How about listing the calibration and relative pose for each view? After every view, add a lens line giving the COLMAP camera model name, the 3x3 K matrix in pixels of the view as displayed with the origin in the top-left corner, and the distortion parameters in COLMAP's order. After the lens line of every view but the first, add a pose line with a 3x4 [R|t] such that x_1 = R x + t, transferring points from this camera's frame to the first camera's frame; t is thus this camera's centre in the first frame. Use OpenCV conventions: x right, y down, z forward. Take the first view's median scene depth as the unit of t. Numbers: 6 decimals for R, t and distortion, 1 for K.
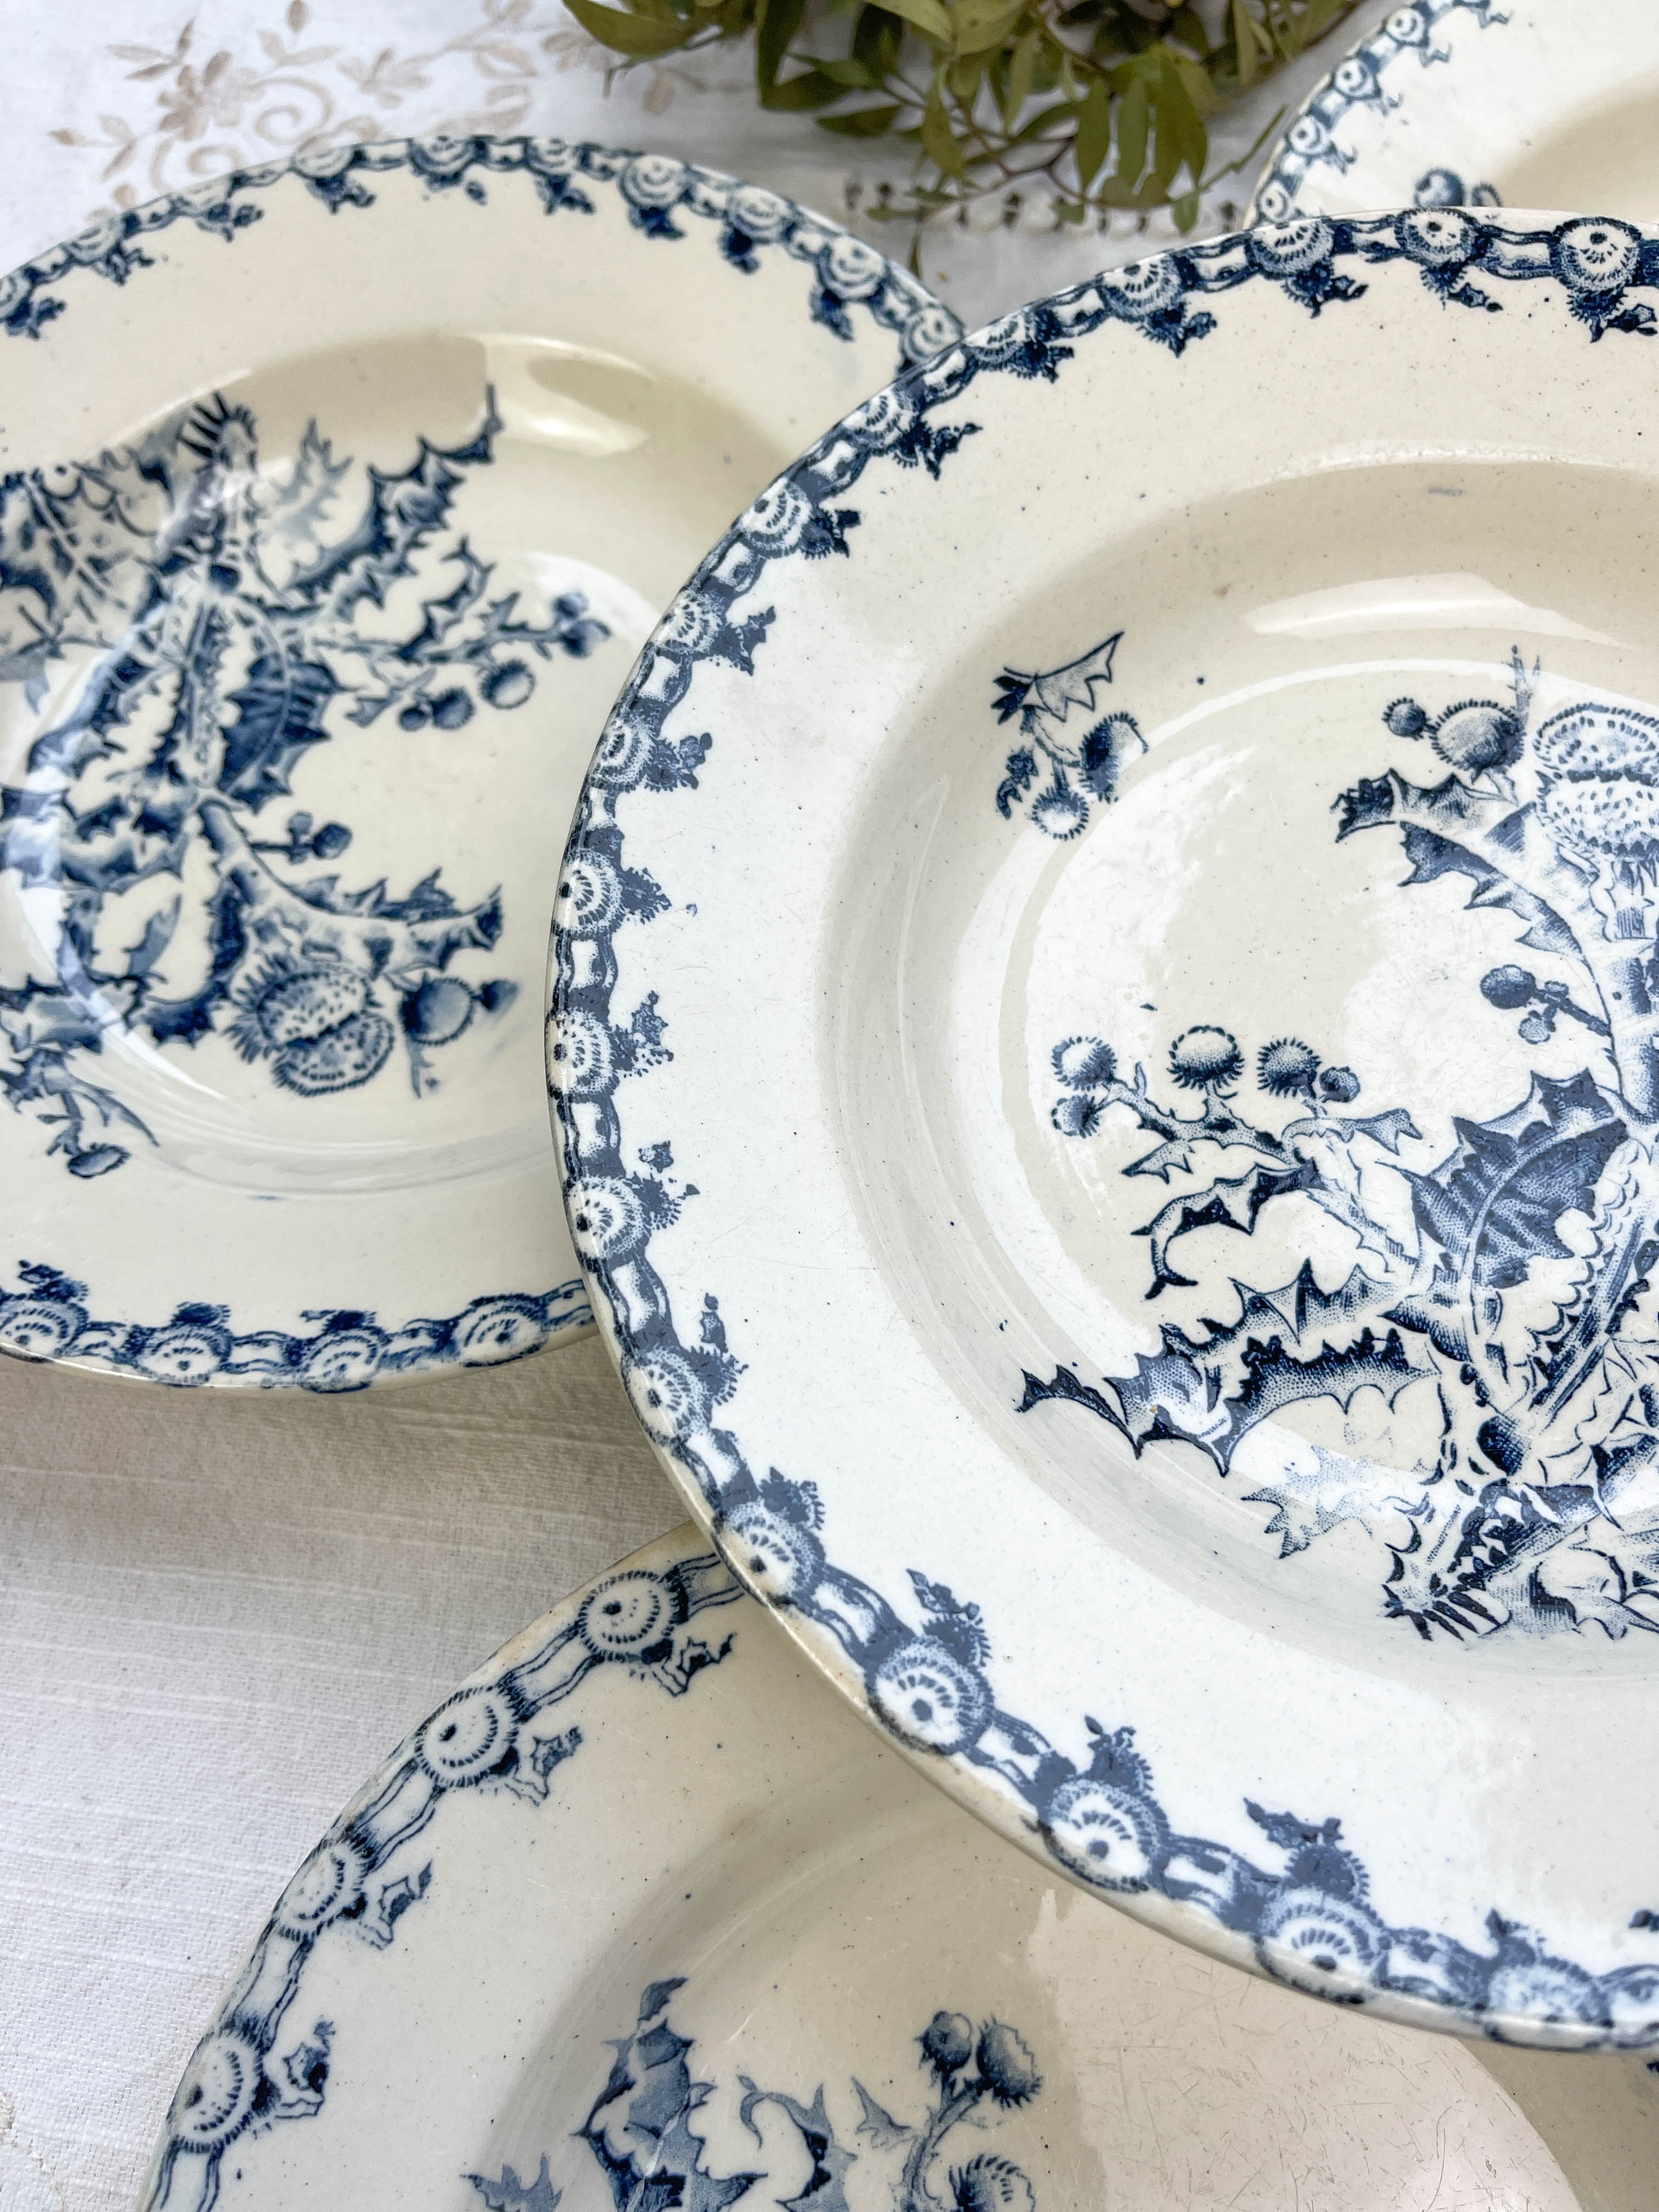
lens RADIAL K [[1713.5, 0, 834.8], [0, 1713.5, 1128.2], [0, 0, 1]] dist [0.022618, -0.050116]
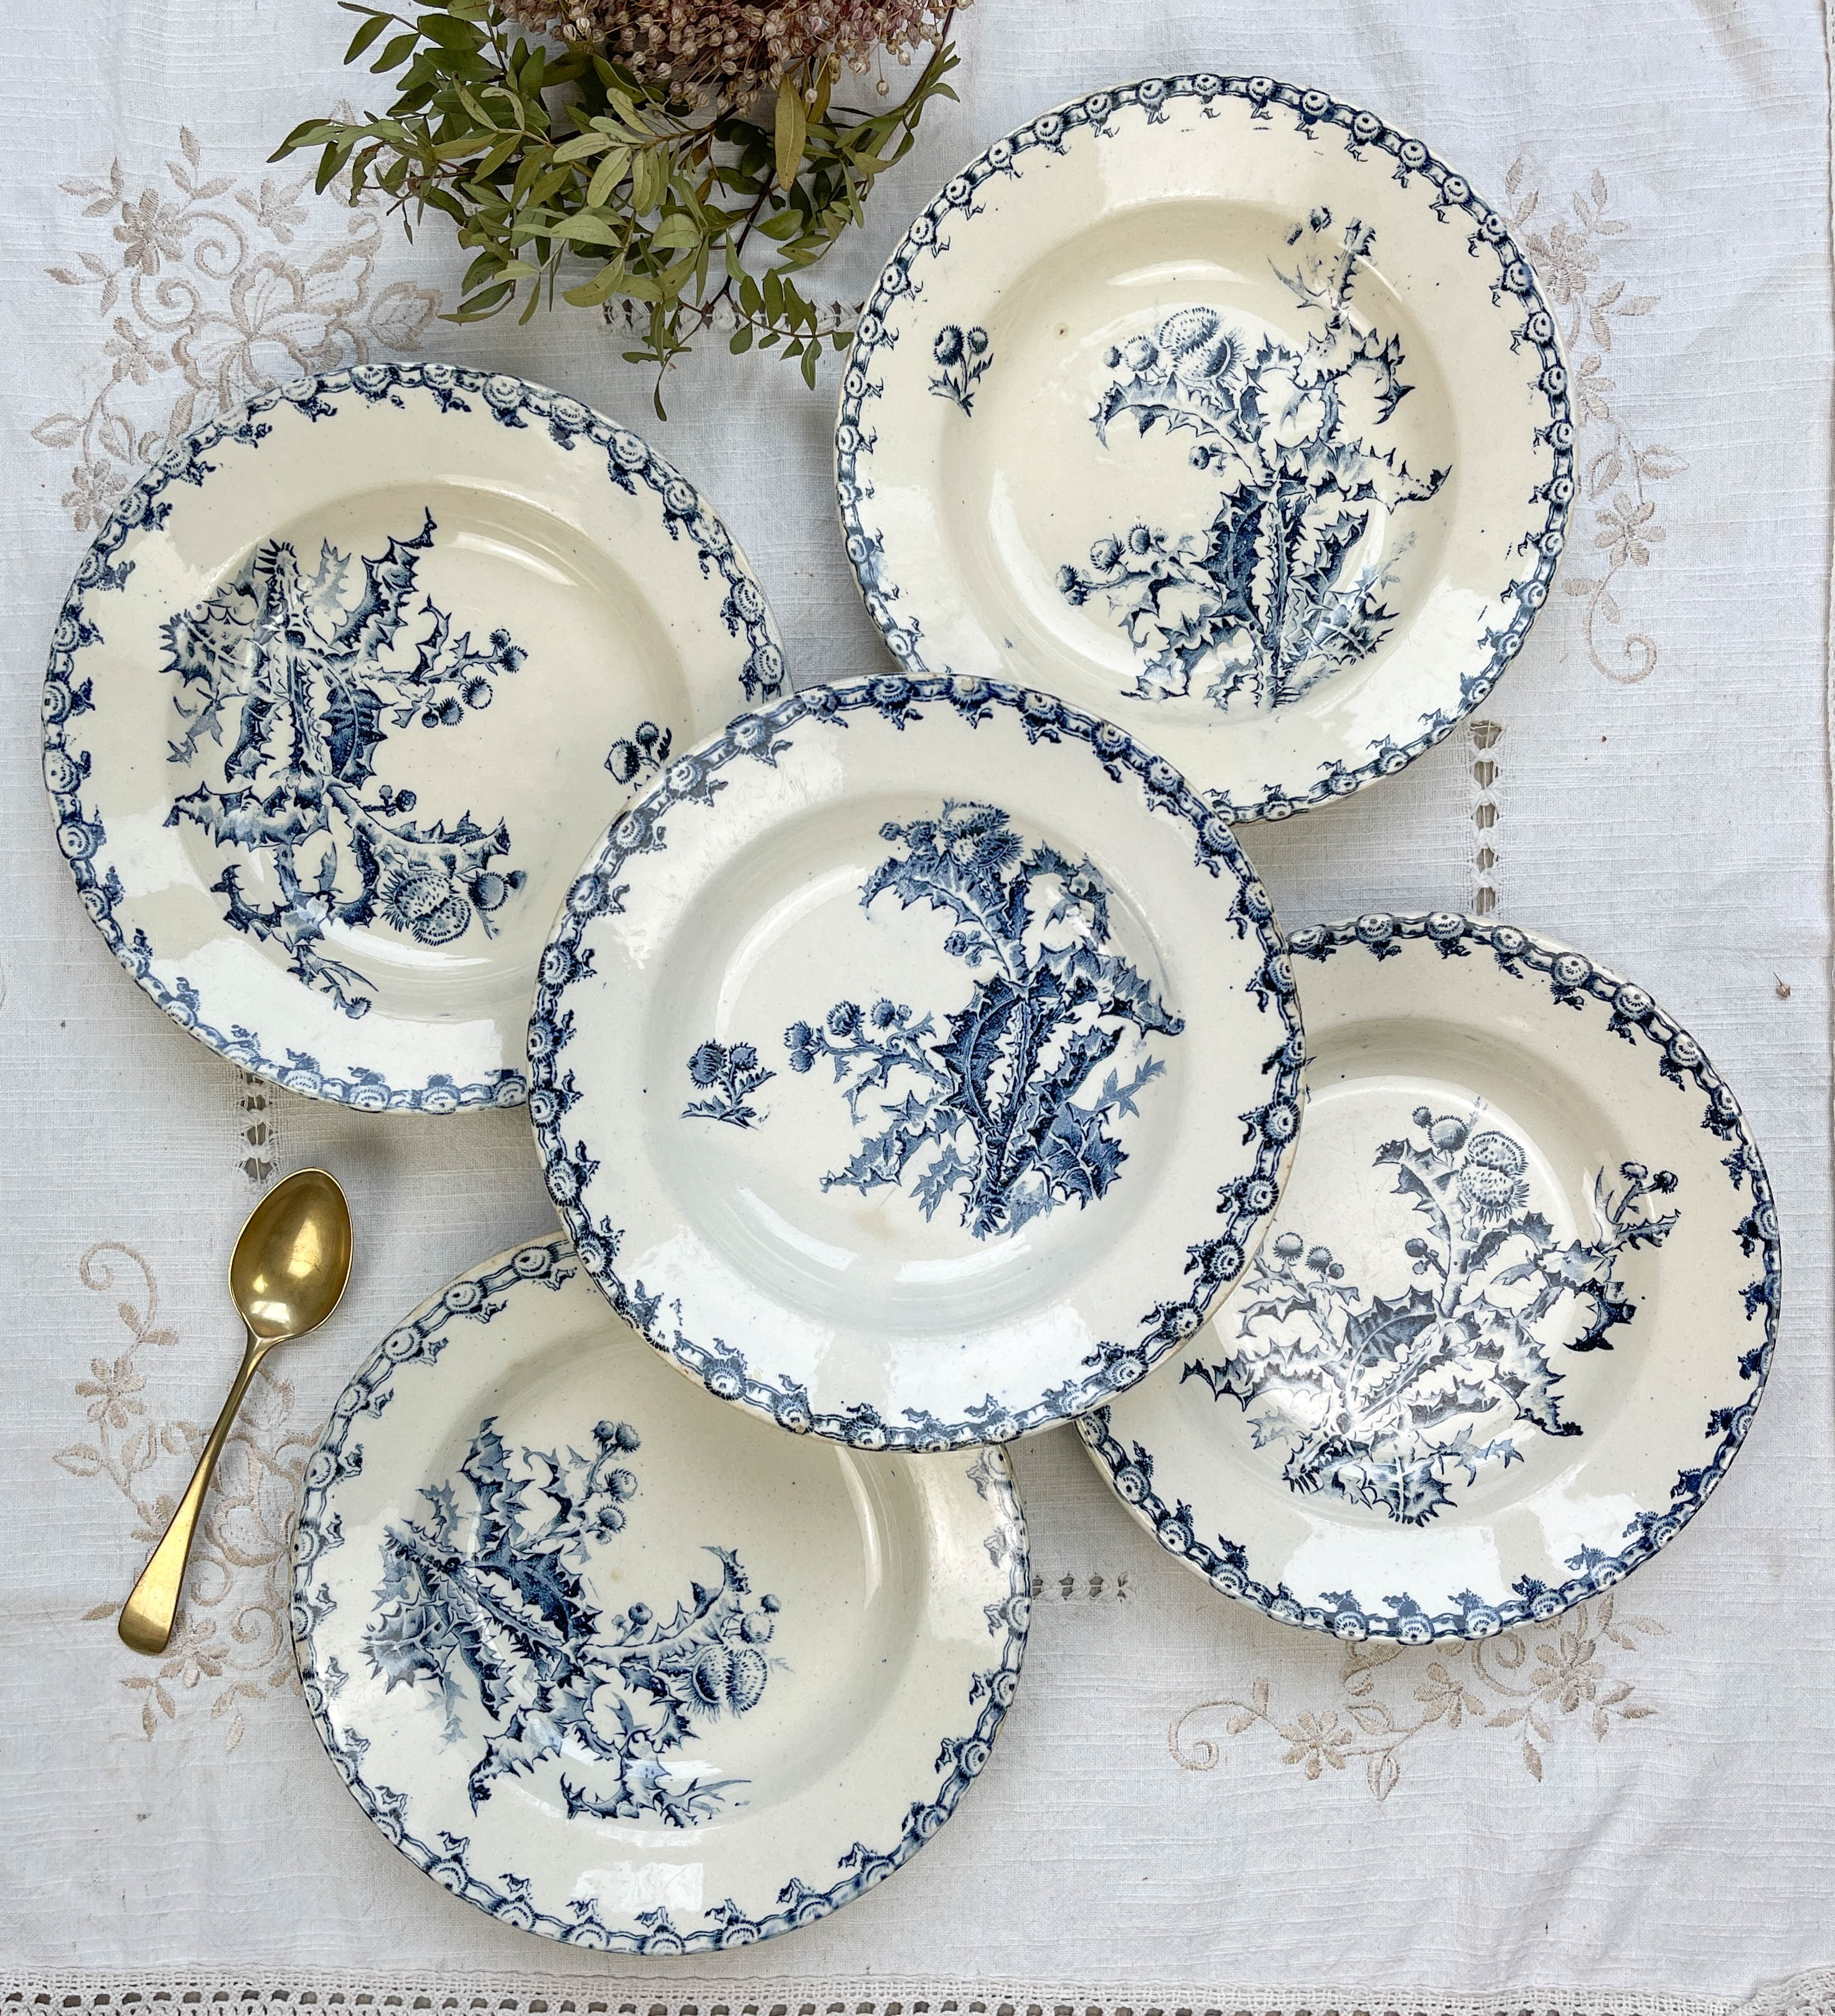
lens RADIAL K [[1916.4, 0, 903.6], [0, 1916.4, 1082.2], [0, 0, 1]] dist [0.041937, -0.027383]
pose [[0.983446, -0.158328, 0.088122, 0.010783], [0.111828, 0.912991, 0.392354, -0.656235], [-0.142575, -0.376004, 0.915583, -1.141202]]
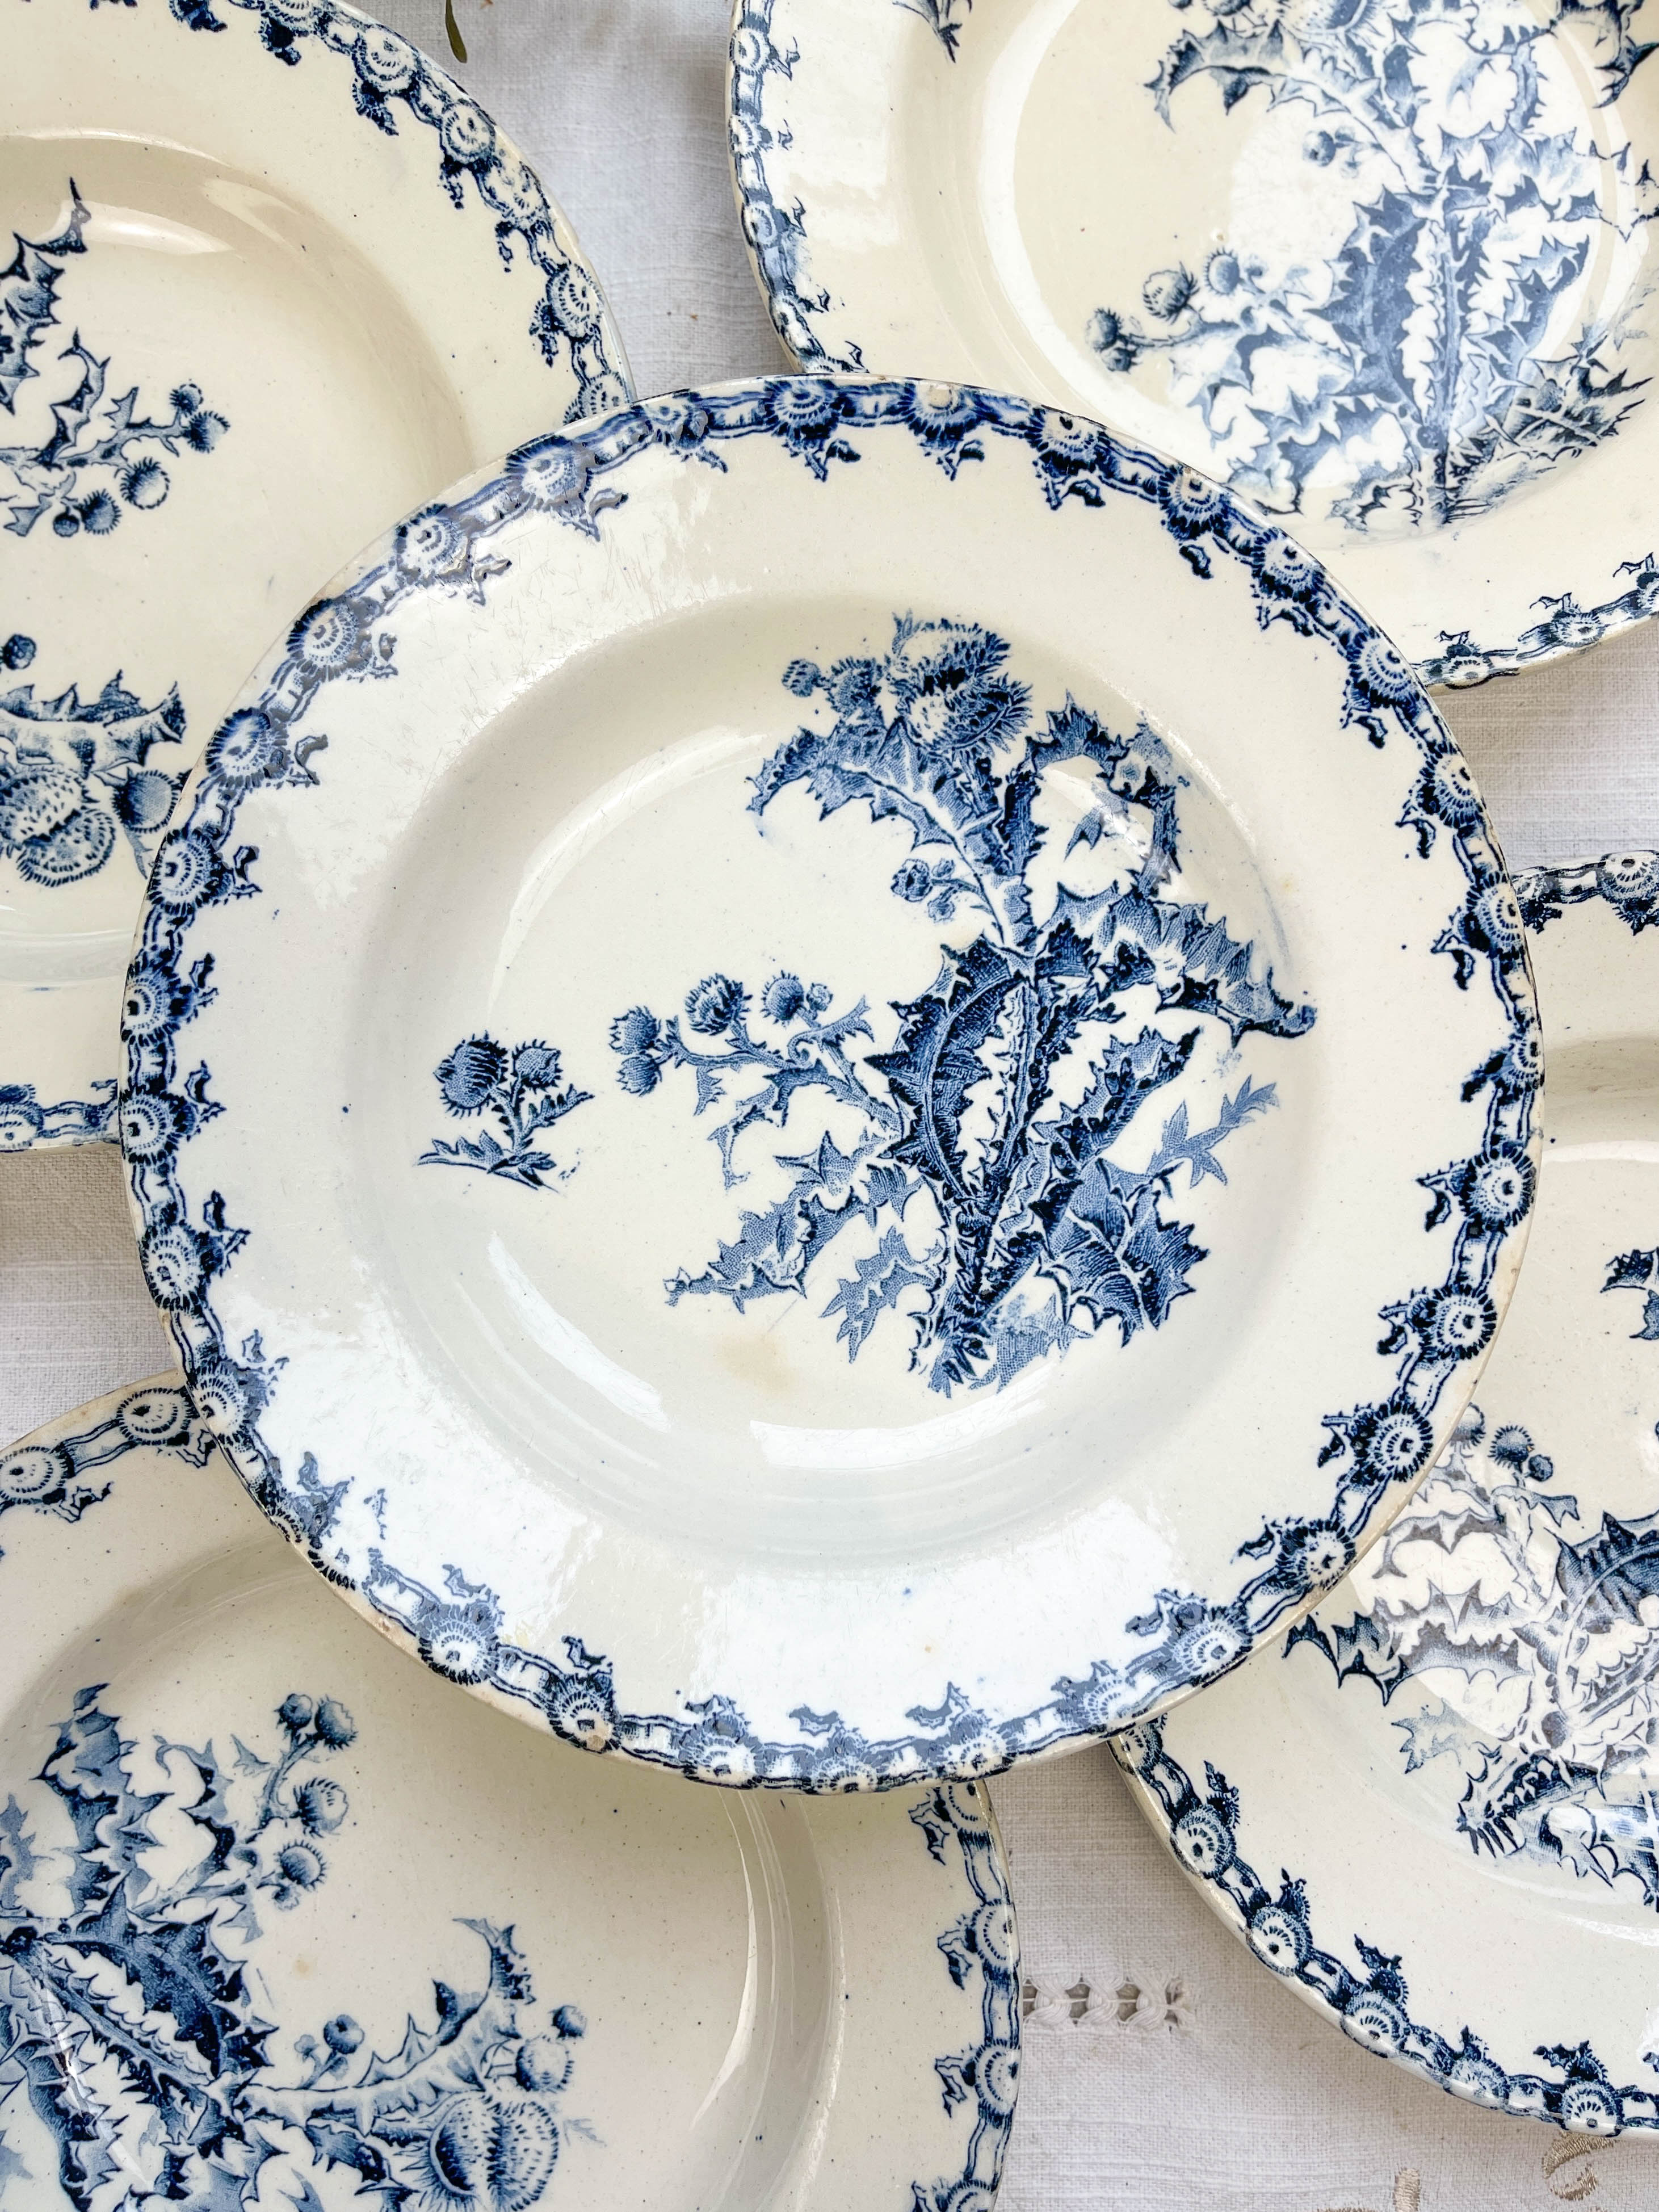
lens RADIAL K [[1747.9, 0, 864.8], [0, 1747.9, 1145.6], [0, 0, 1]] dist [0.015823, -0.005640]
pose [[0.987715, -0.127381, 0.090521, 0.121283], [0.092524, 0.943518, 0.318140, -0.177498], [-0.125933, -0.305856, 0.943712, -0.294111]]
